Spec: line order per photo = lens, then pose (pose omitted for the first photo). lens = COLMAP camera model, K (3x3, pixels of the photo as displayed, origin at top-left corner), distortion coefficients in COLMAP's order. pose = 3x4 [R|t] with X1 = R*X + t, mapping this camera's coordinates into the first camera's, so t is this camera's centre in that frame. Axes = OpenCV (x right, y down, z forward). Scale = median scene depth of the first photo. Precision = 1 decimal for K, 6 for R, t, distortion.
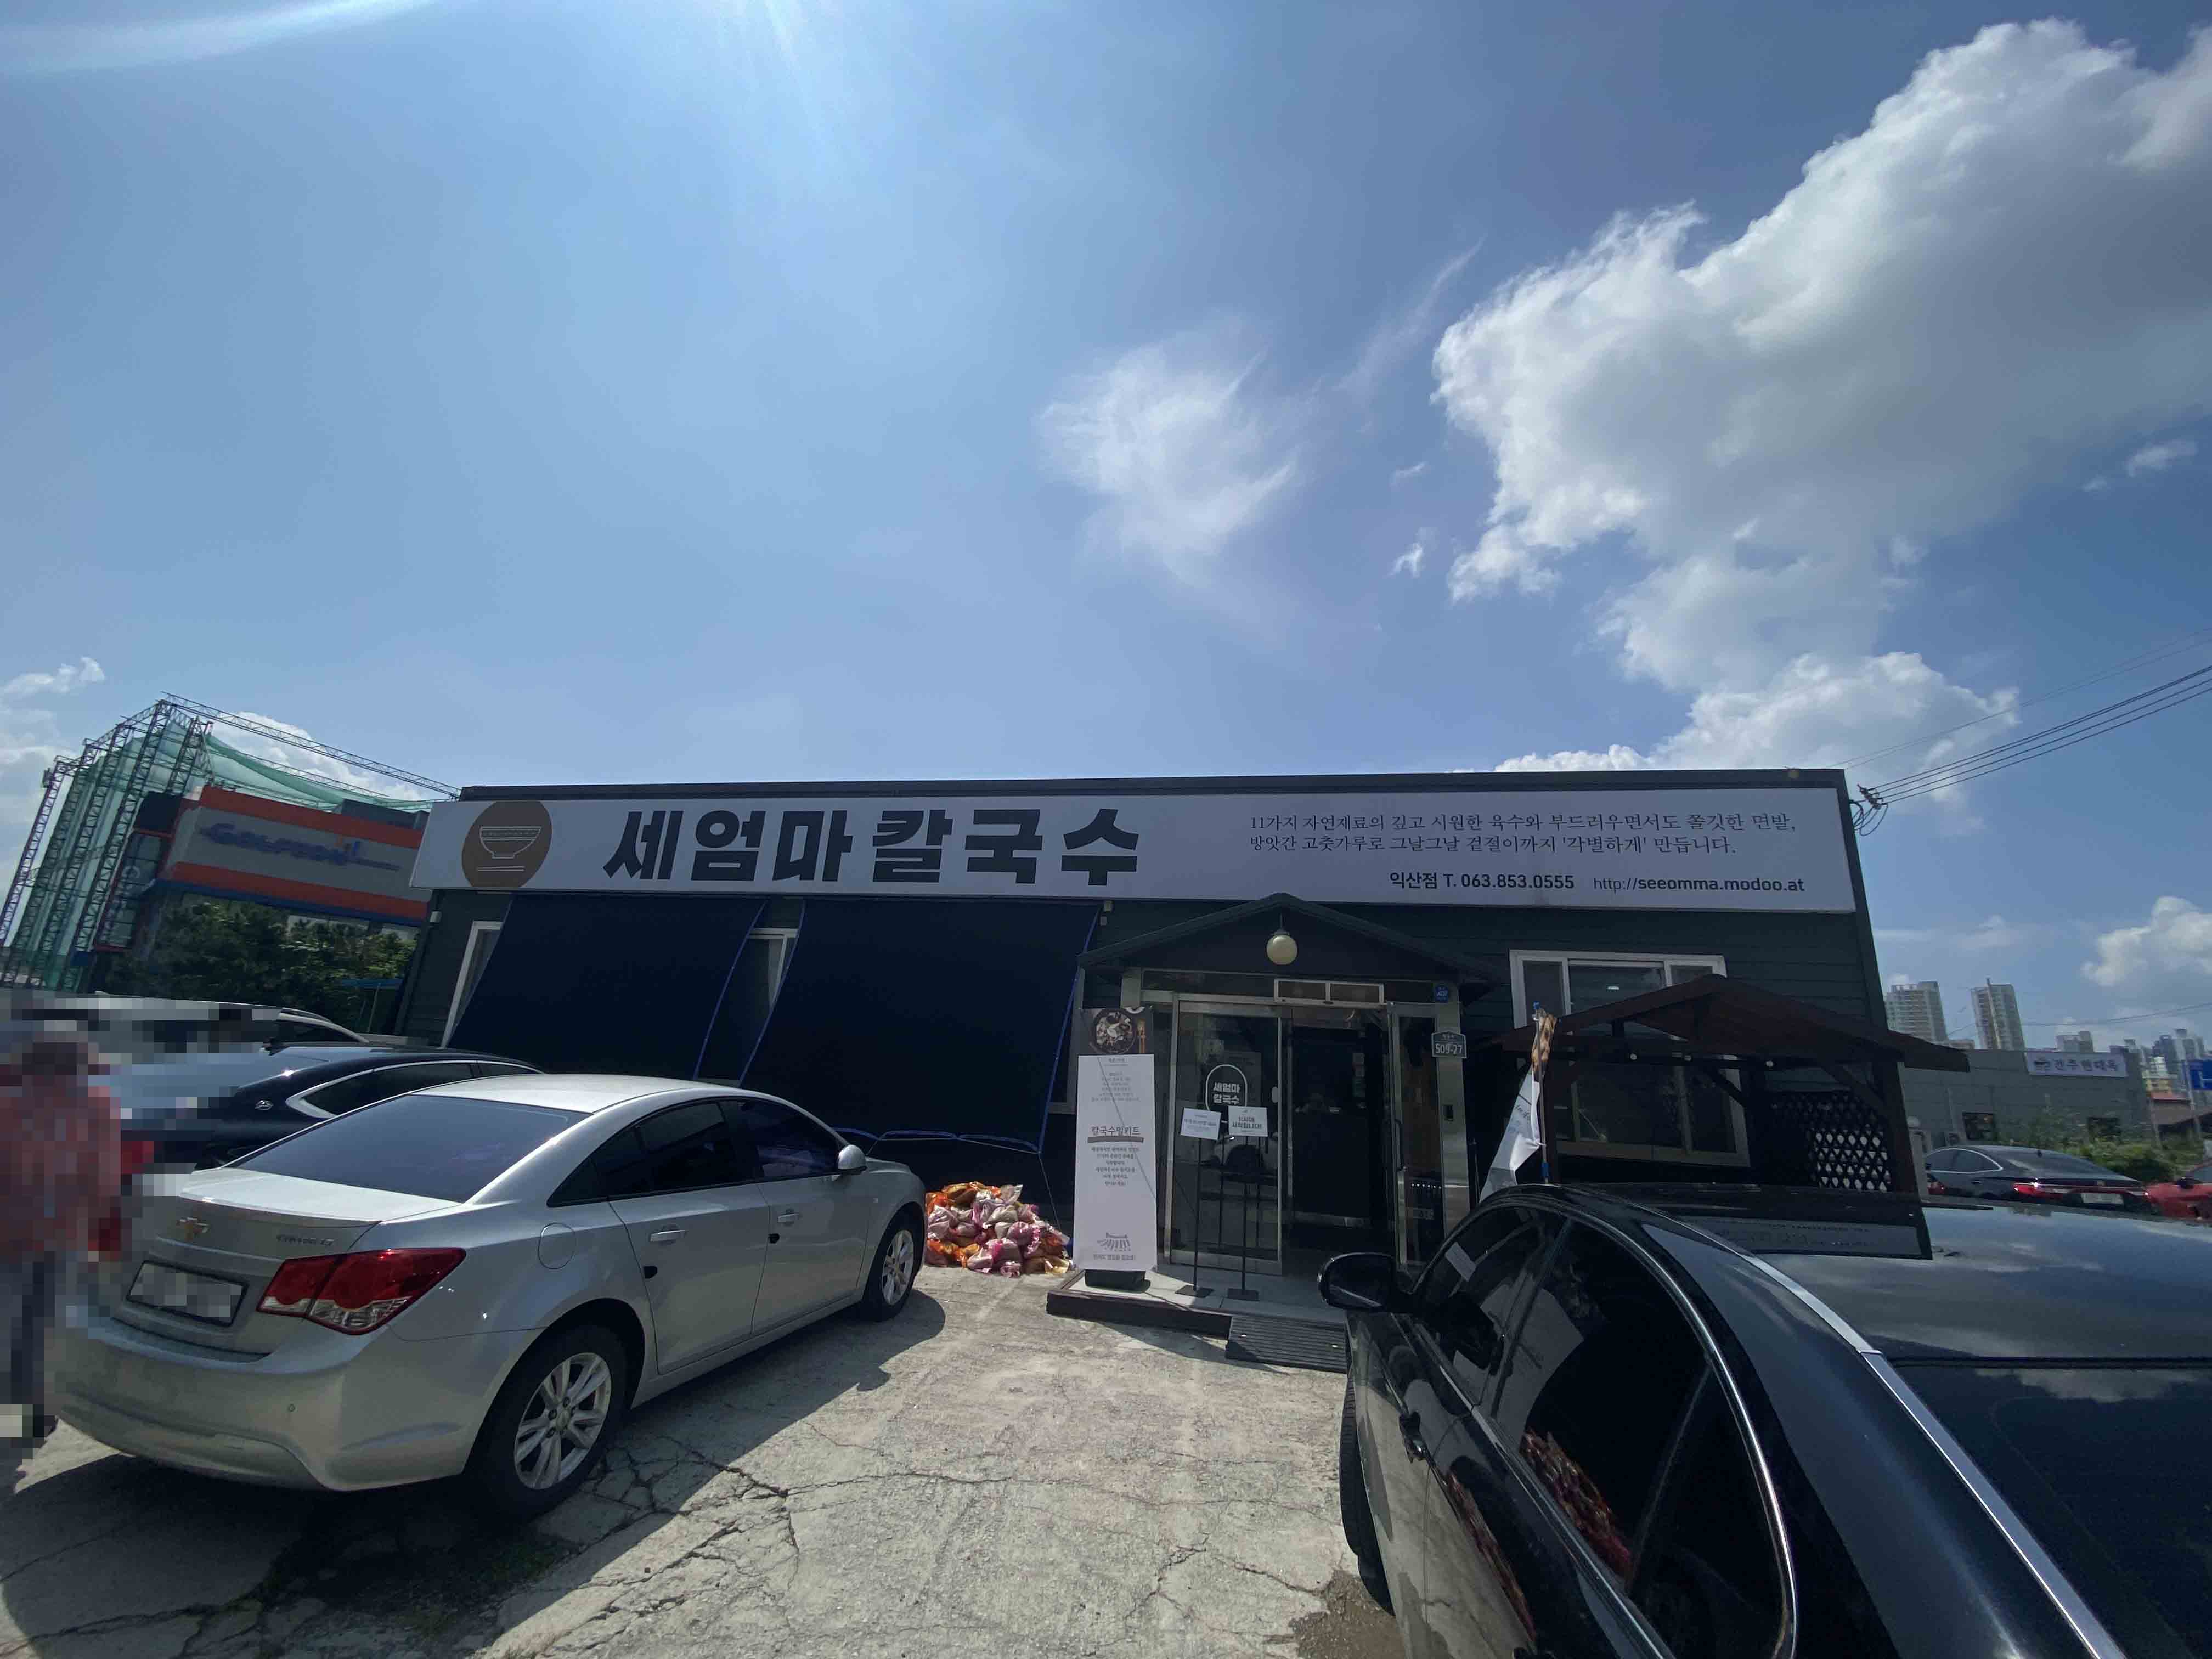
lens RADIAL K [[882.1, 0, 1112.4], [0, 882.1, 830.8], [0, 0, 1]] dist [0.003506, 0.000109]
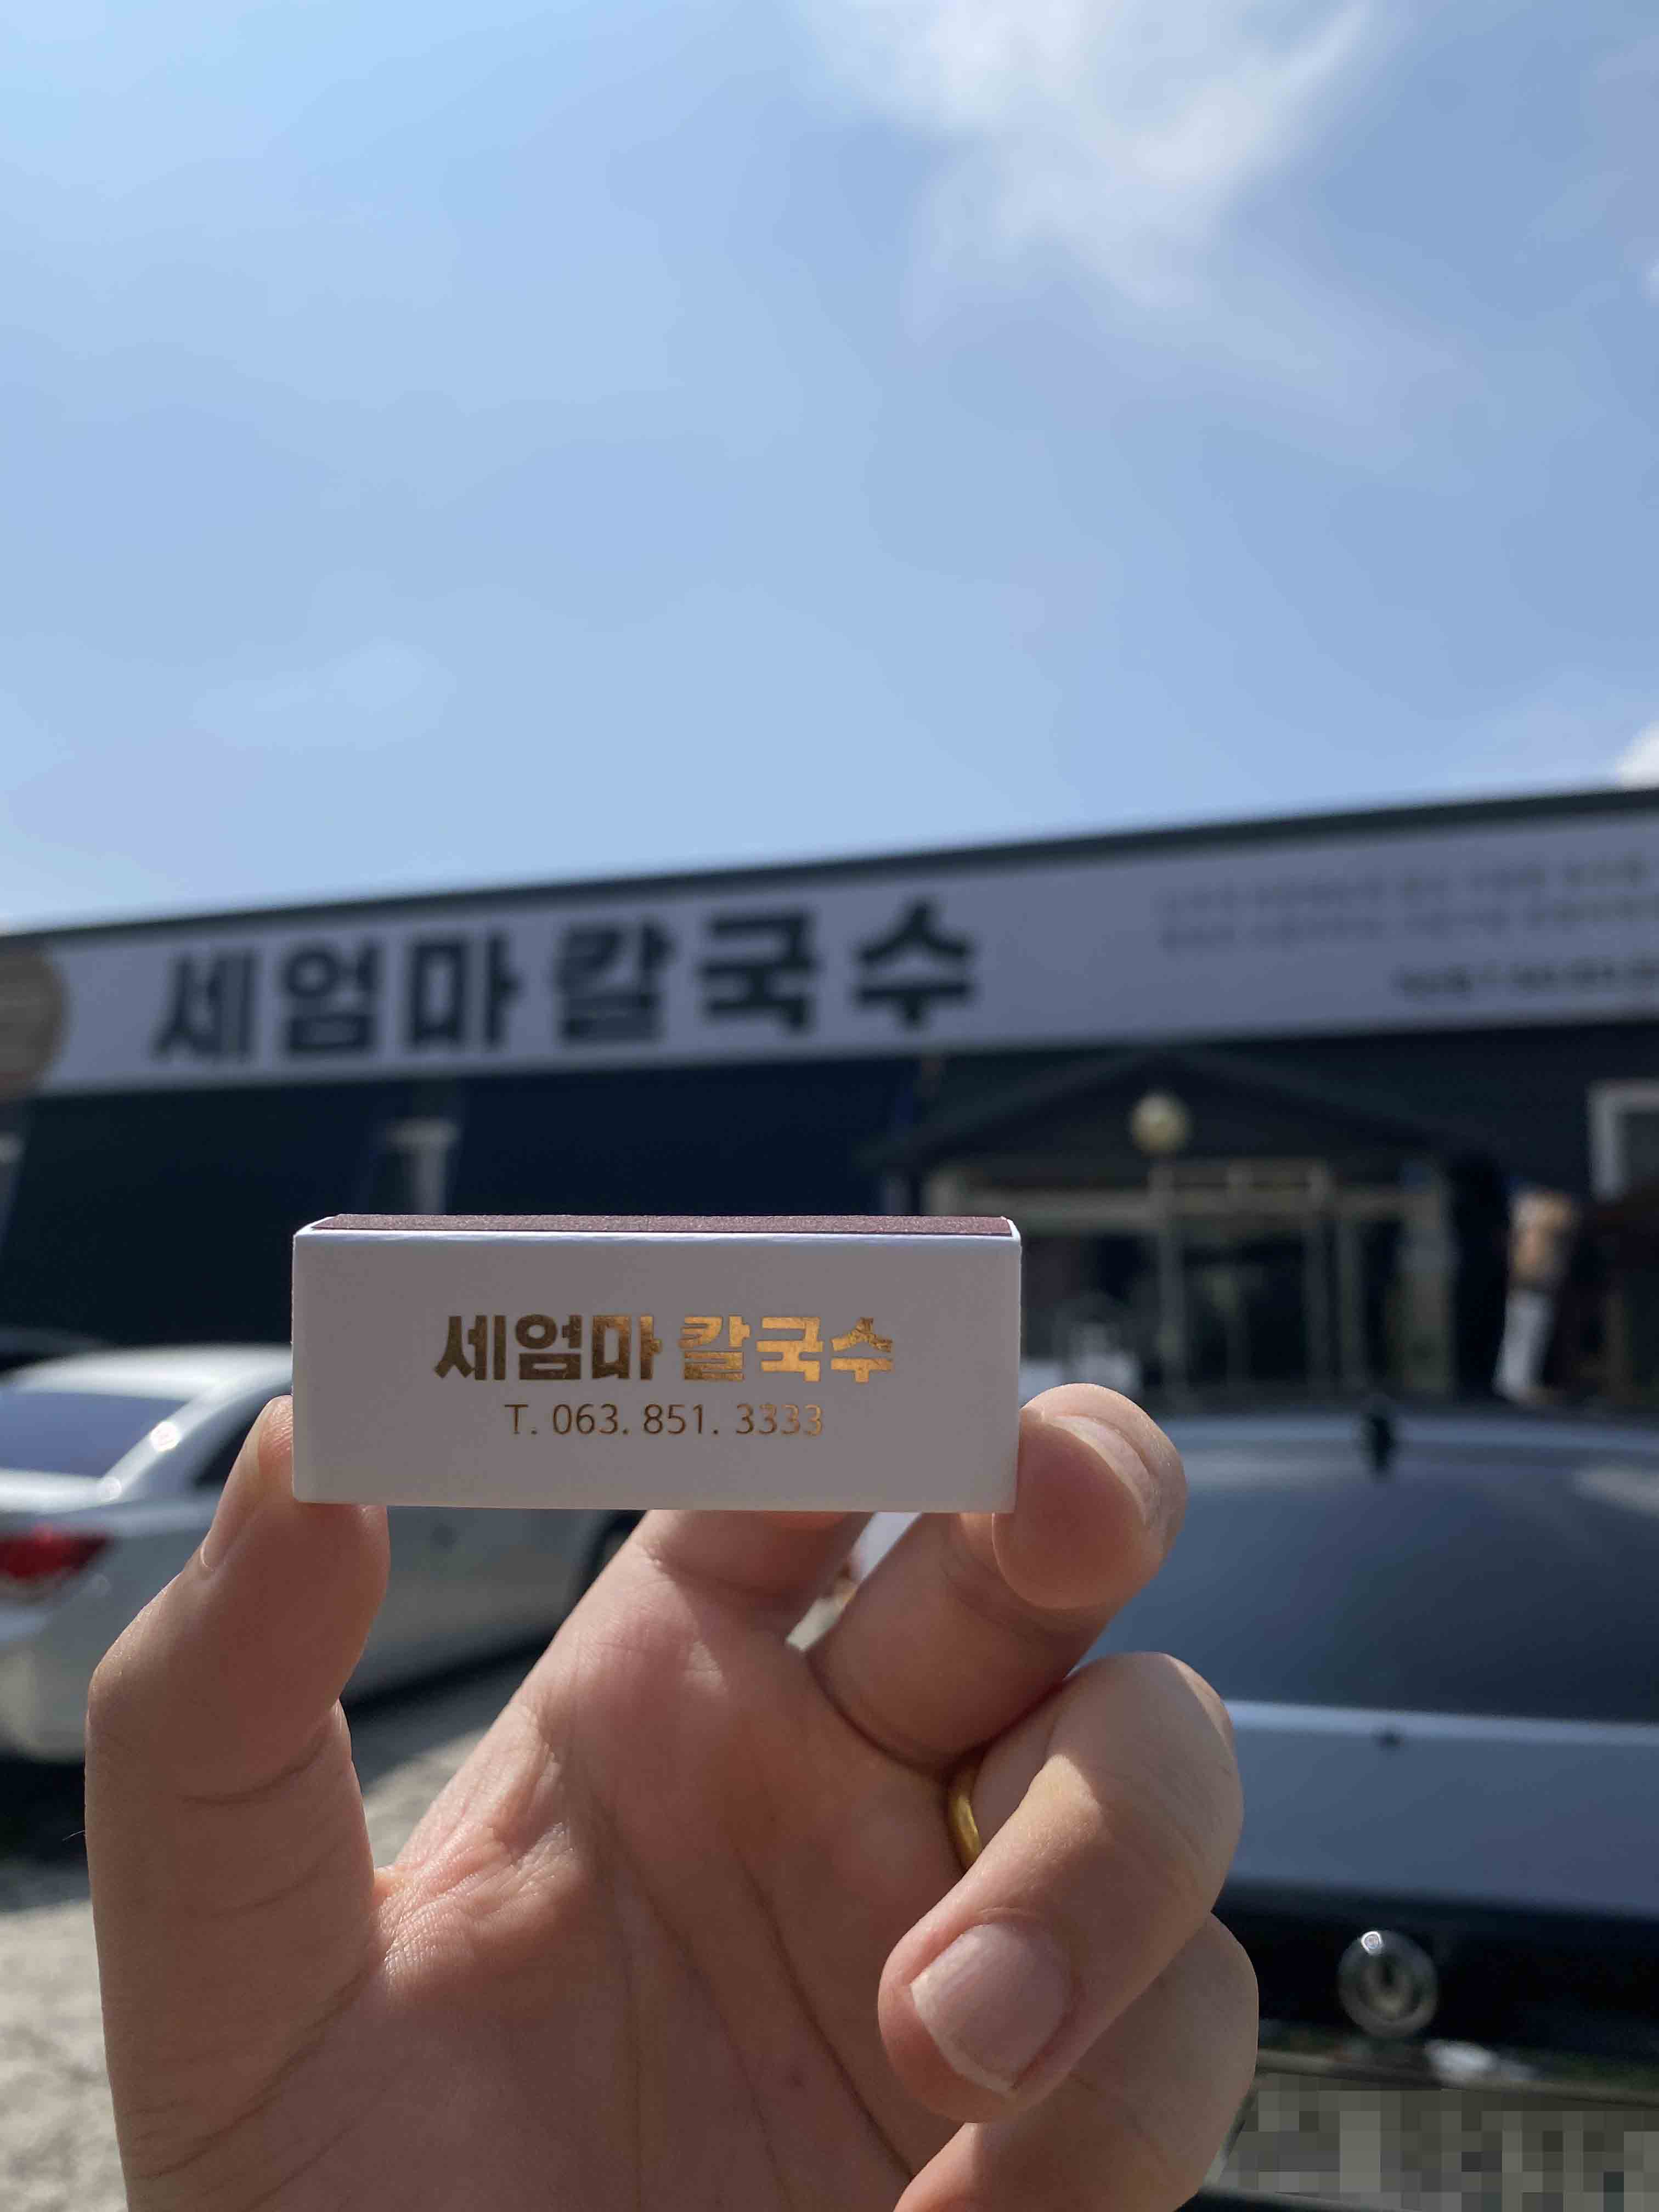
lens RADIAL K [[1699.6, 0, 828.1], [0, 1699.6, 1101.1], [0, 0, 1]] dist [-0.071267, -0.002697]
pose [[0.988756, -0.067829, -0.133270, 0.072057], [0.084246, 0.988987, 0.121686, -0.033270], [0.123548, -0.131545, 0.983581, -0.151206]]
